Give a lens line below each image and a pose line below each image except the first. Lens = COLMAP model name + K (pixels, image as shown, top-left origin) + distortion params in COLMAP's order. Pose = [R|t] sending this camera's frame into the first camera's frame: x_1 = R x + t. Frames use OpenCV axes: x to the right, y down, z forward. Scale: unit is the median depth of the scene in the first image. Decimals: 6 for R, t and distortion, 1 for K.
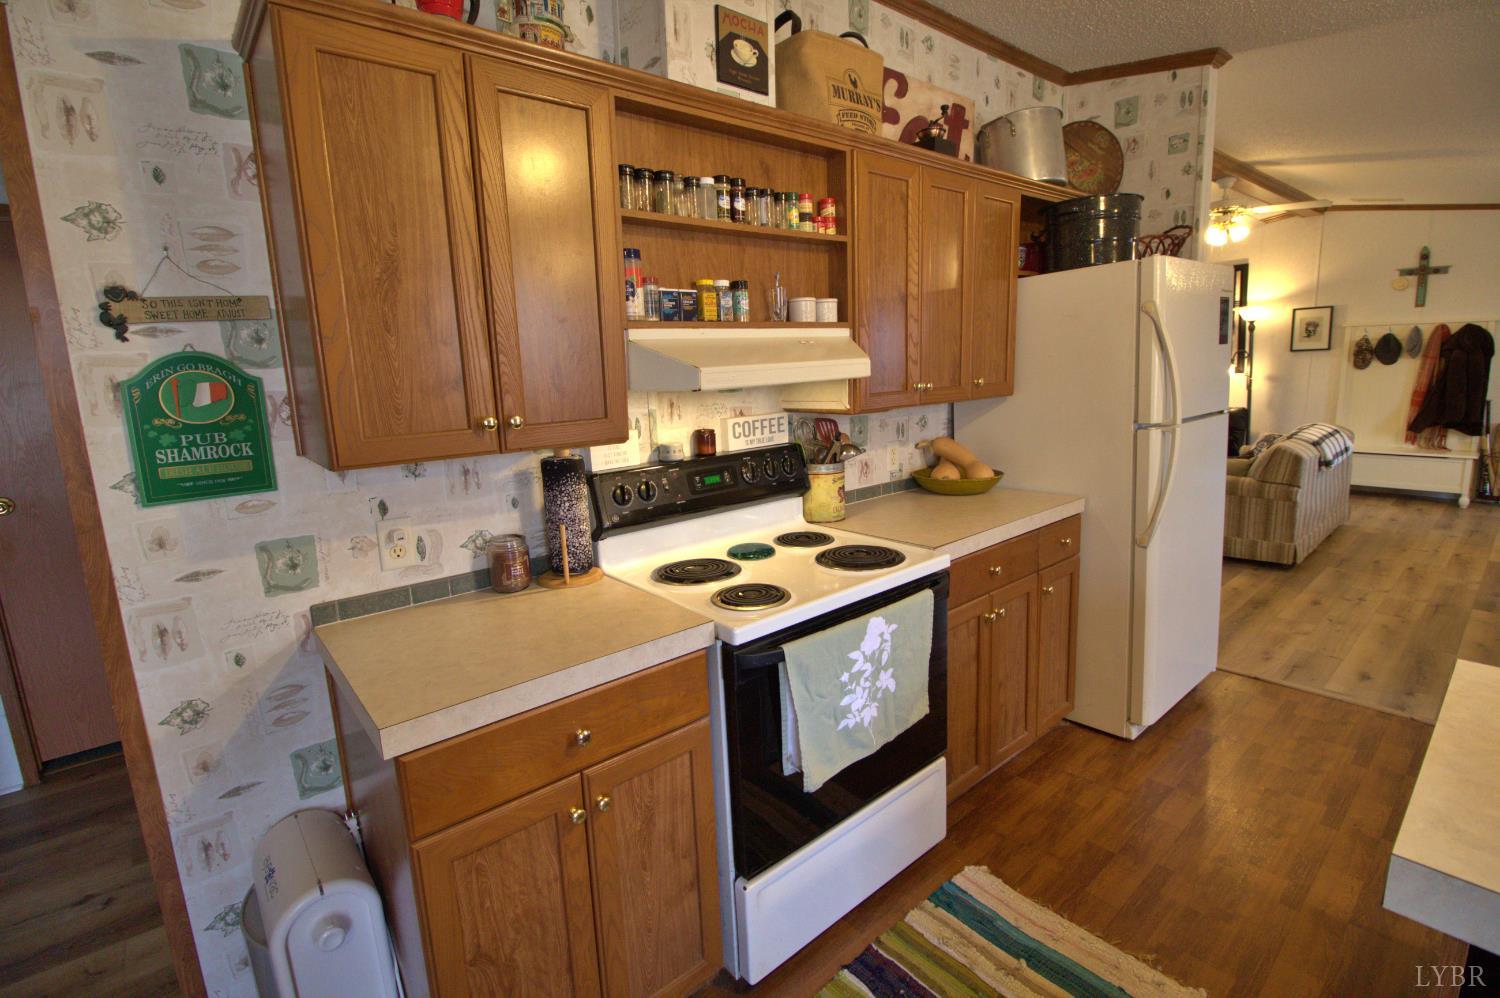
lens RADIAL K [[701.0, 0, 761.2], [0, 701.0, 488.8], [0, 0, 1]] dist [-0.002777, -0.000774]
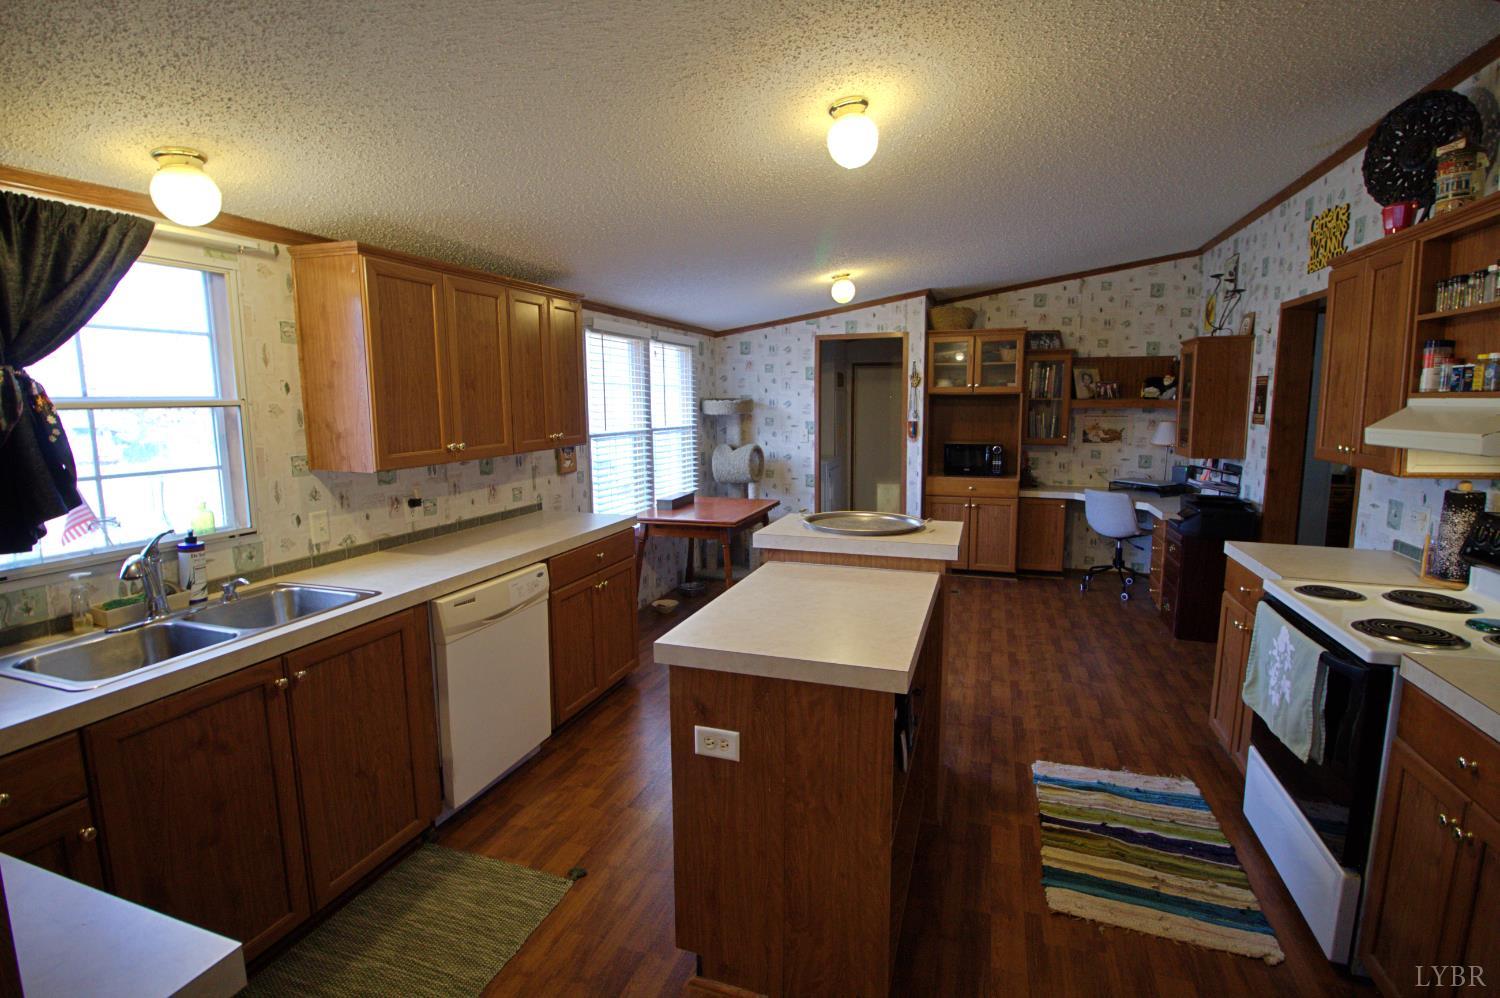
lens RADIAL K [[701.0, 0, 761.2], [0, 701.0, 488.8], [0, 0, 1]] dist [-0.002777, -0.000774]
pose [[-0.860509, 0.099872, -0.499550, 1.541474], [-0.062416, 0.952538, 0.297951, -0.365010], [0.505597, 0.287569, -0.813434, 1.429355]]
